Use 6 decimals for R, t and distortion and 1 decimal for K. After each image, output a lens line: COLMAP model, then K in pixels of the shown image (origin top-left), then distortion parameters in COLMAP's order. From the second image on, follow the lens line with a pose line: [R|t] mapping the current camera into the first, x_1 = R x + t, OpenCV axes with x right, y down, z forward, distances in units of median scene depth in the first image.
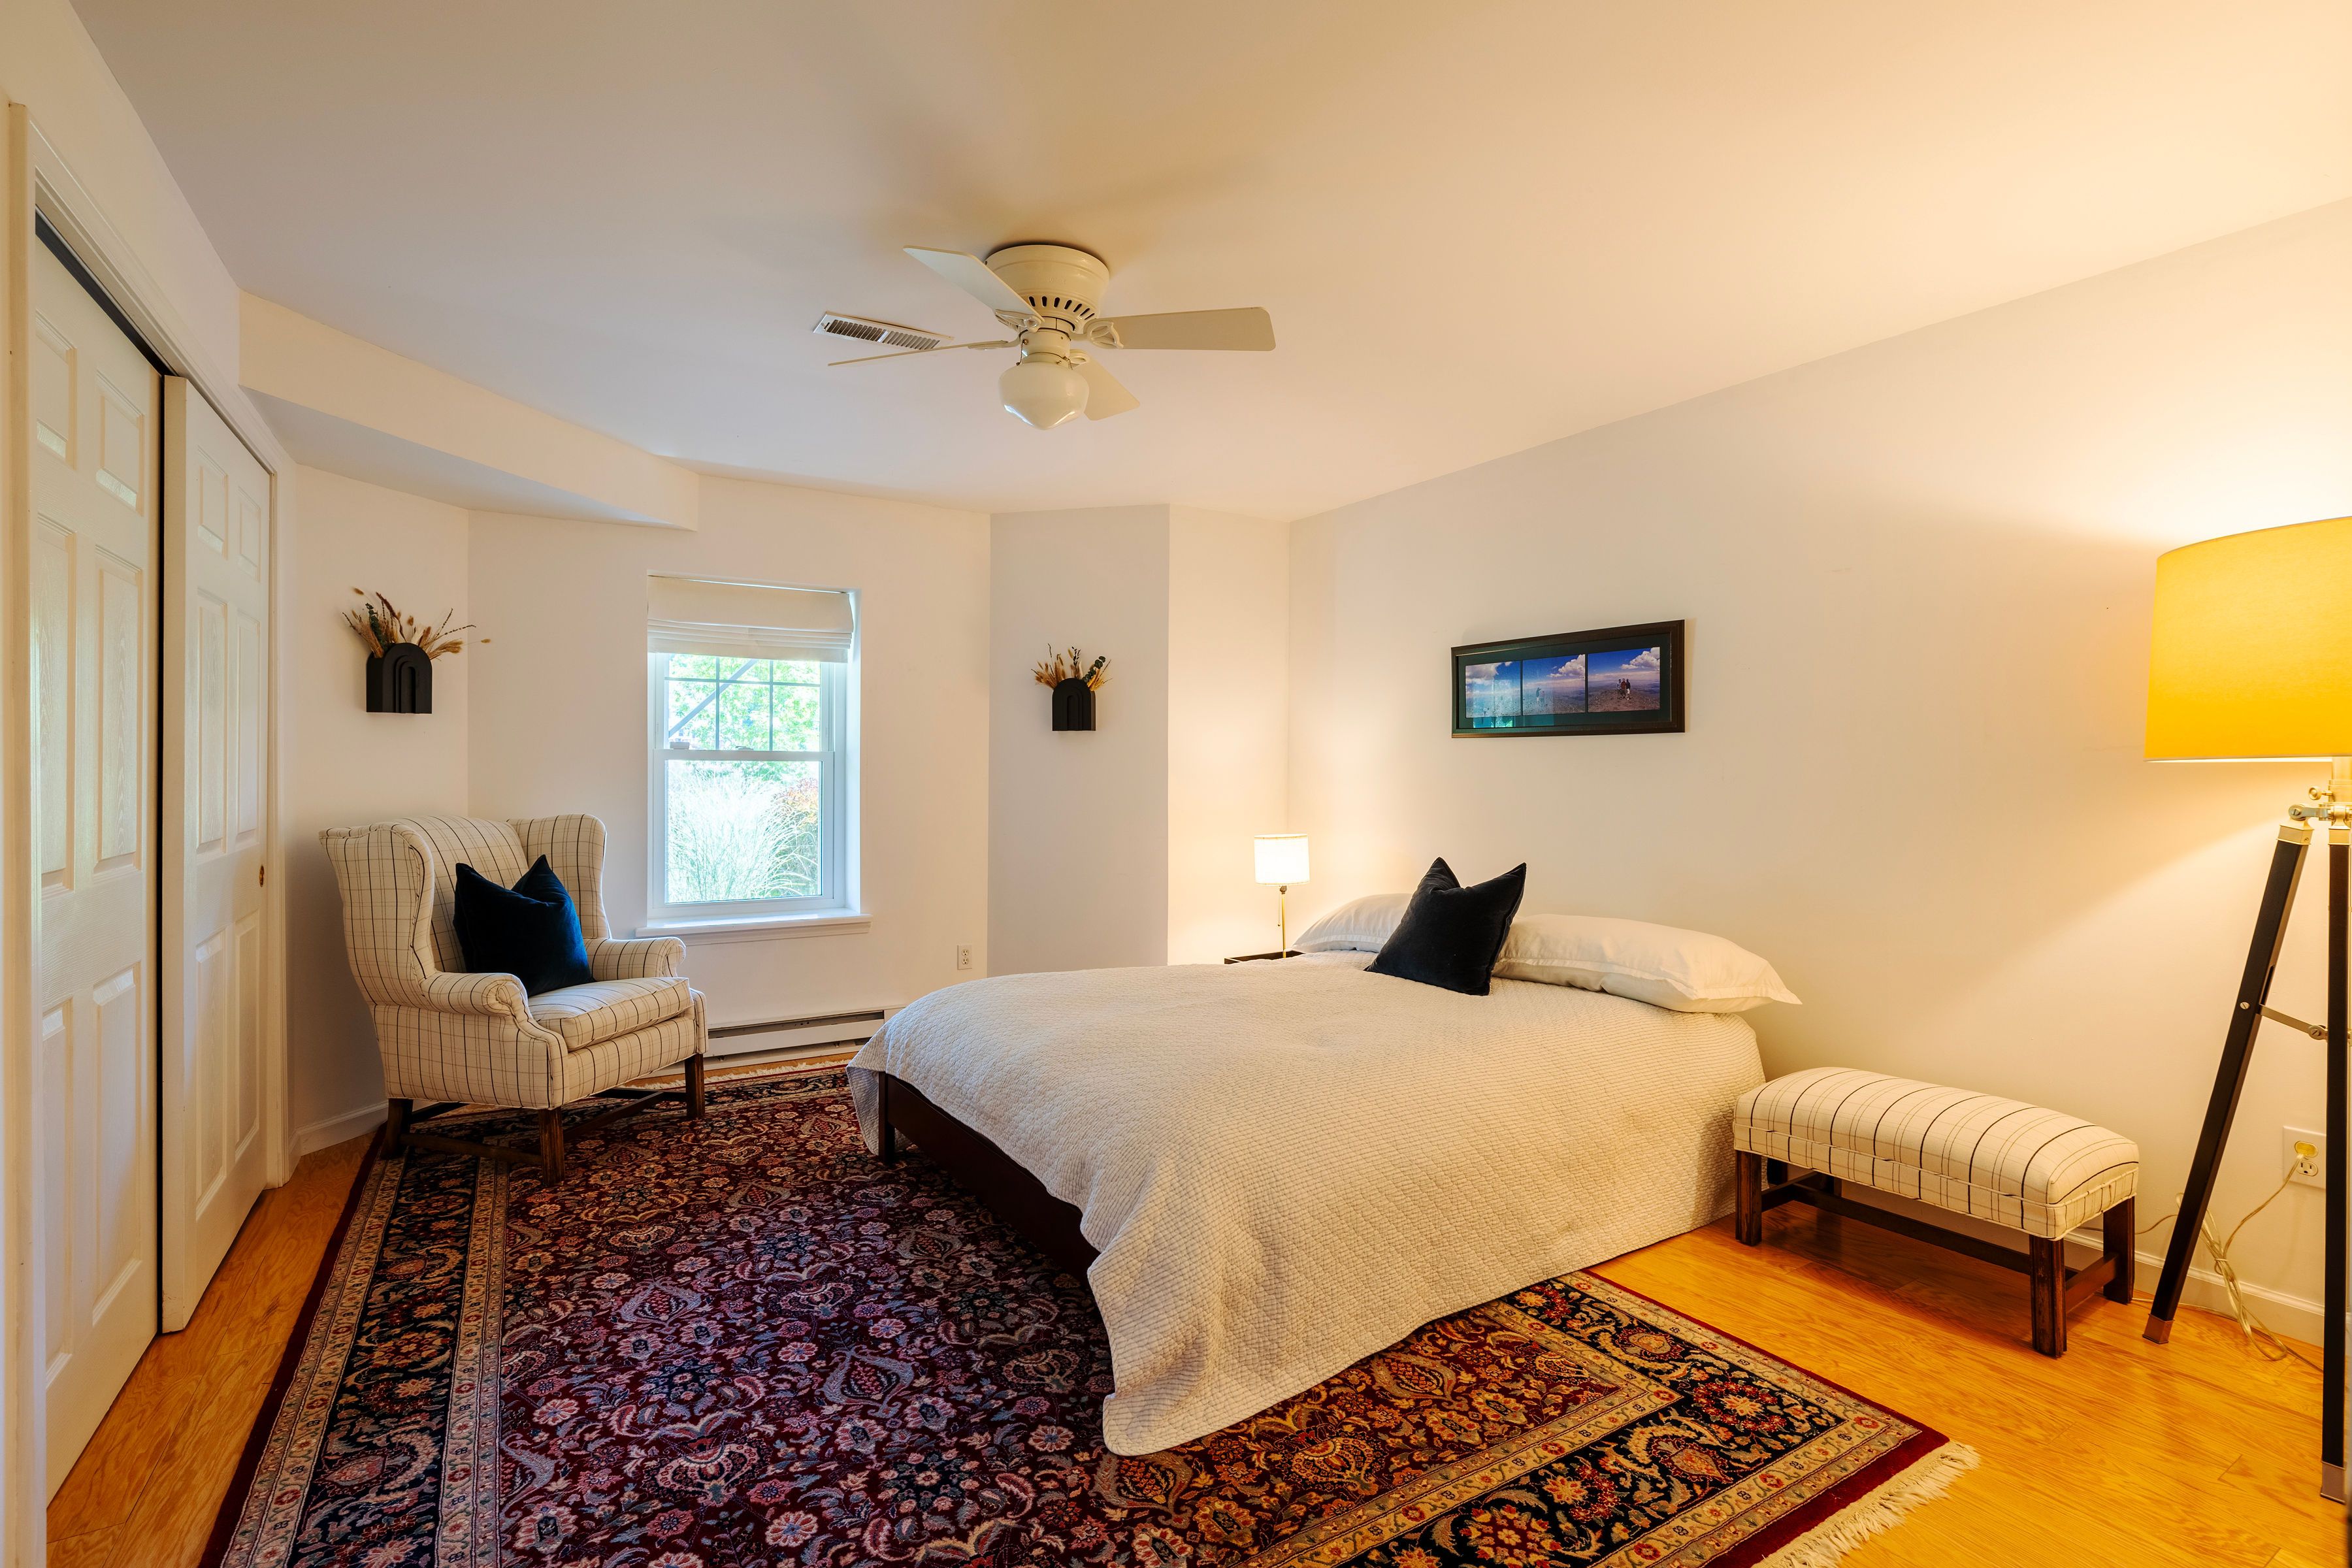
lens RADIAL K [[1103.4, 0, 1176.0], [0, 1103.4, 784.0], [0, 0, 1]] dist [-0.001727, -0.000046]
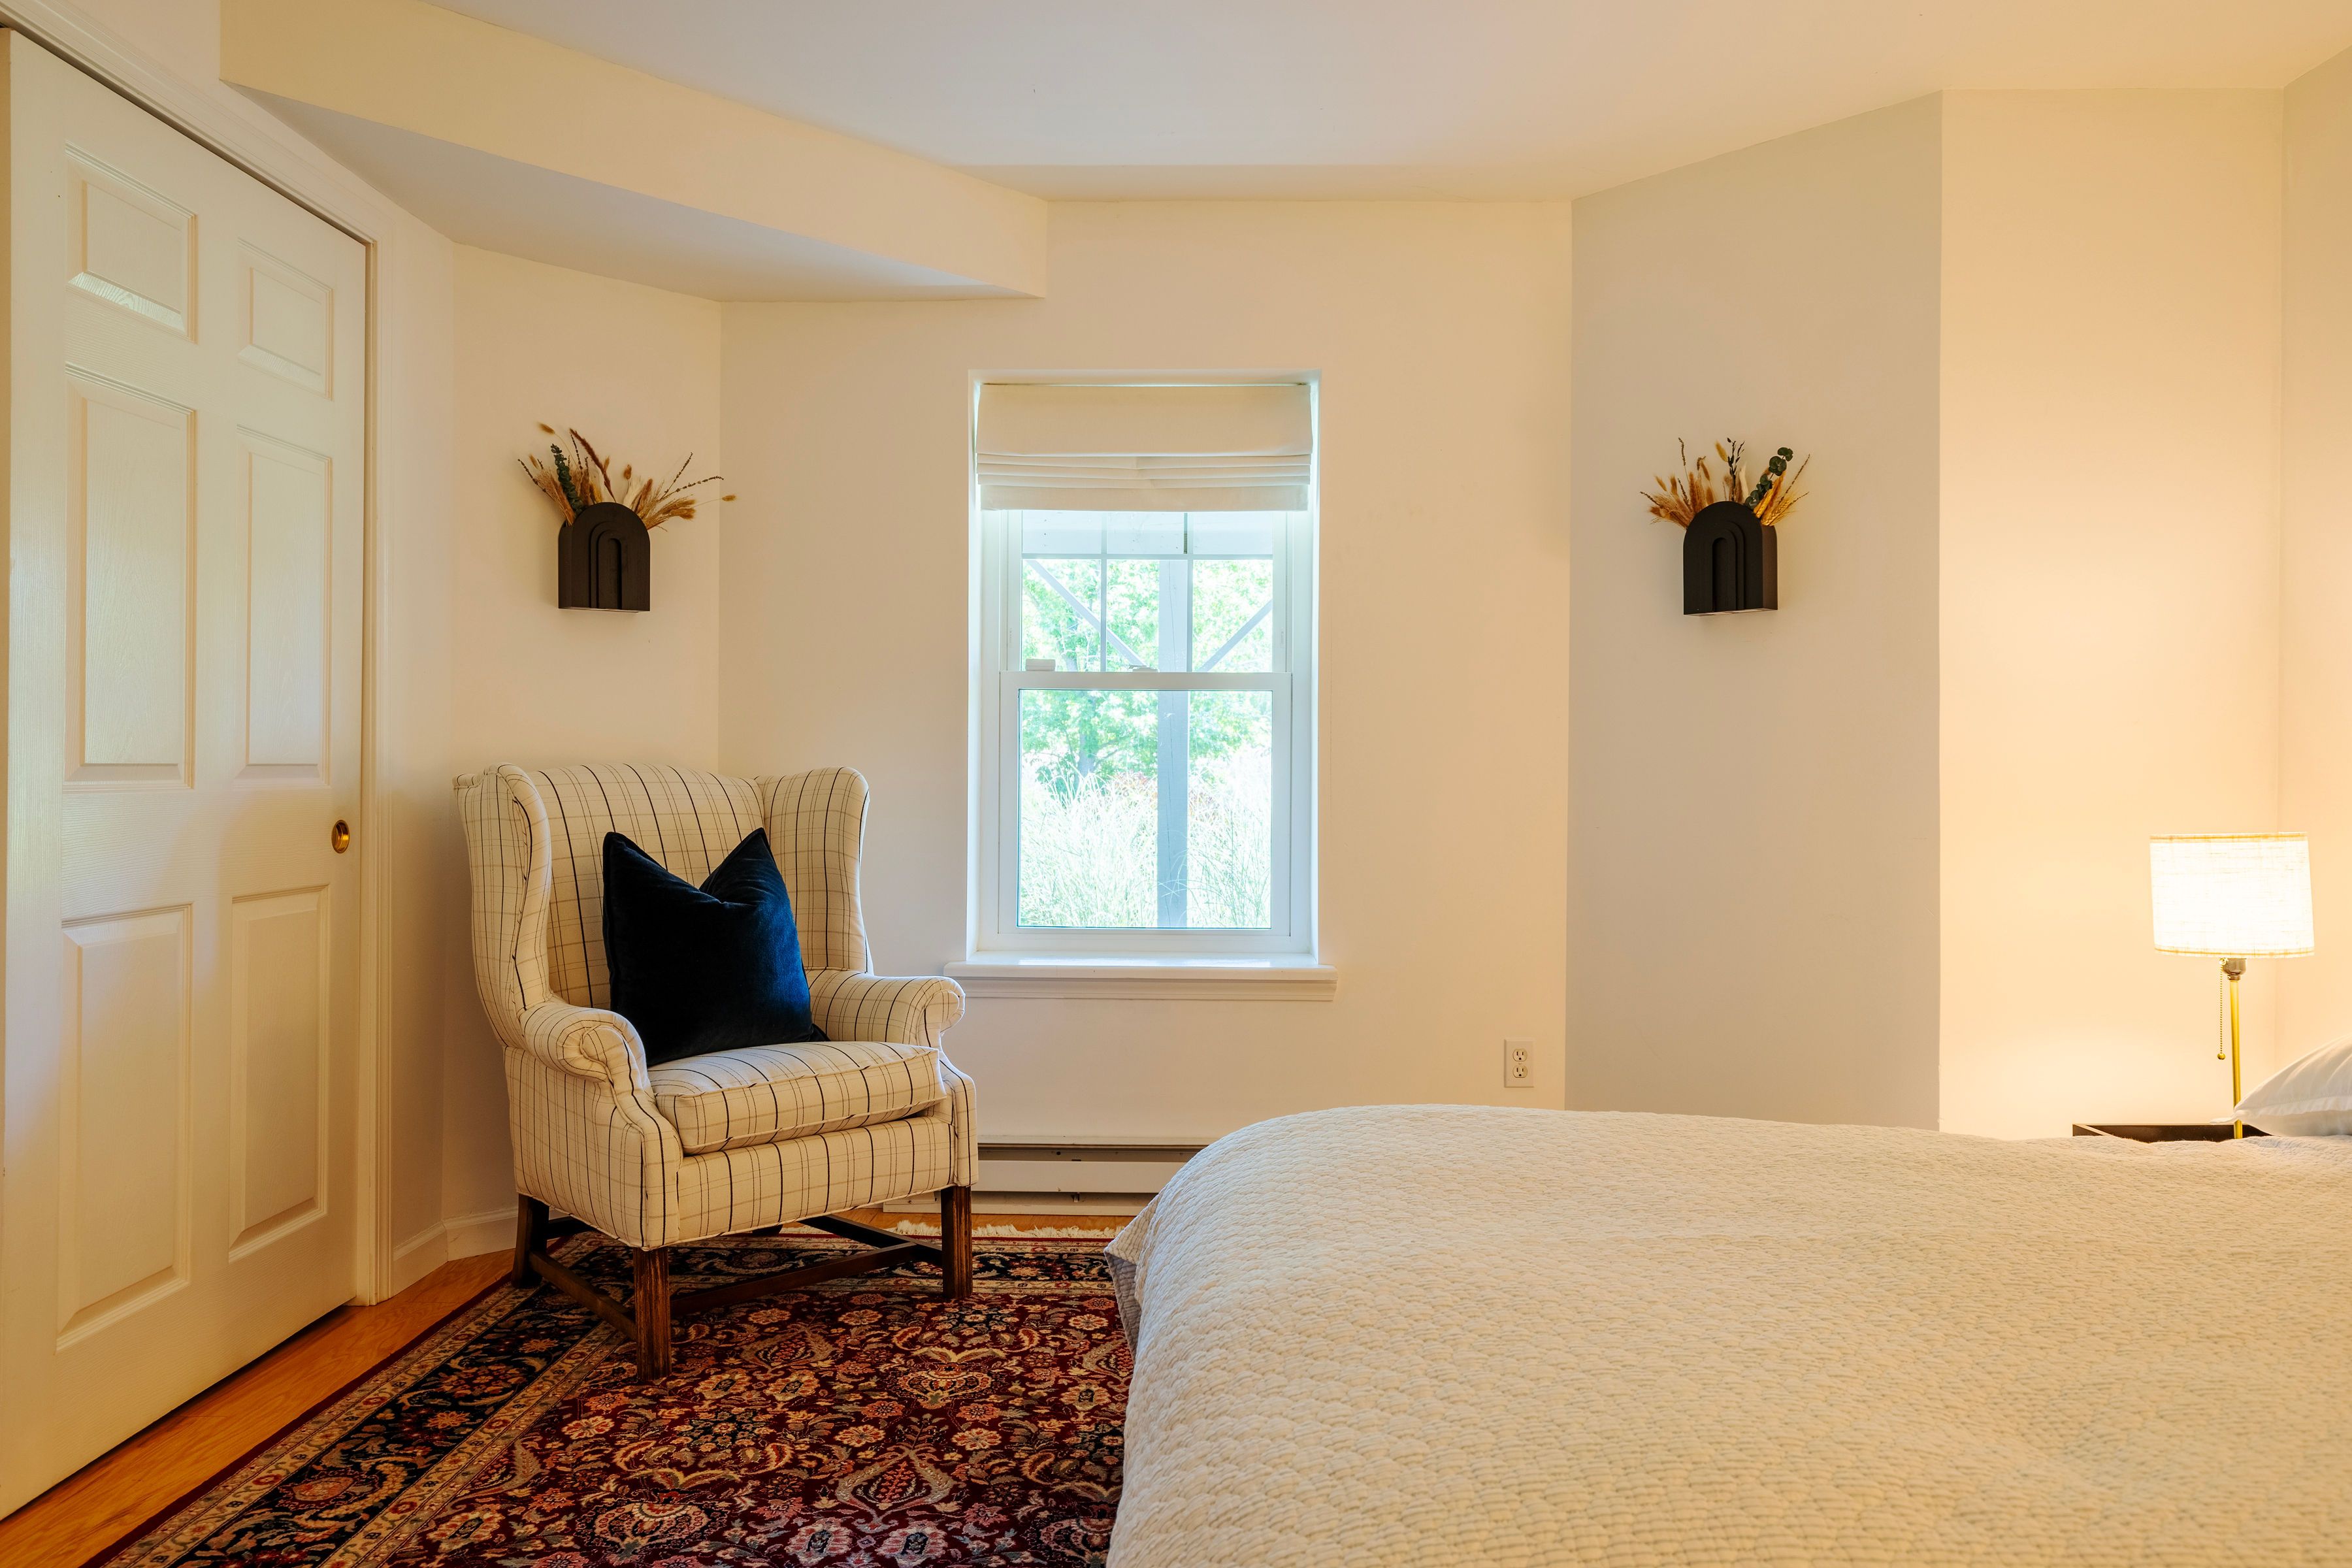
lens RADIAL K [[1644.2, 0, 1180.2], [0, 1644.2, 773.7], [0, 0, 1]] dist [0.010636, -0.002474]
pose [[0.842210, -0.000953, -0.539149, 0.124037], [-0.008473, 0.999852, -0.015002, 0.046901], [0.539083, 0.017203, 0.842077, 0.362527]]
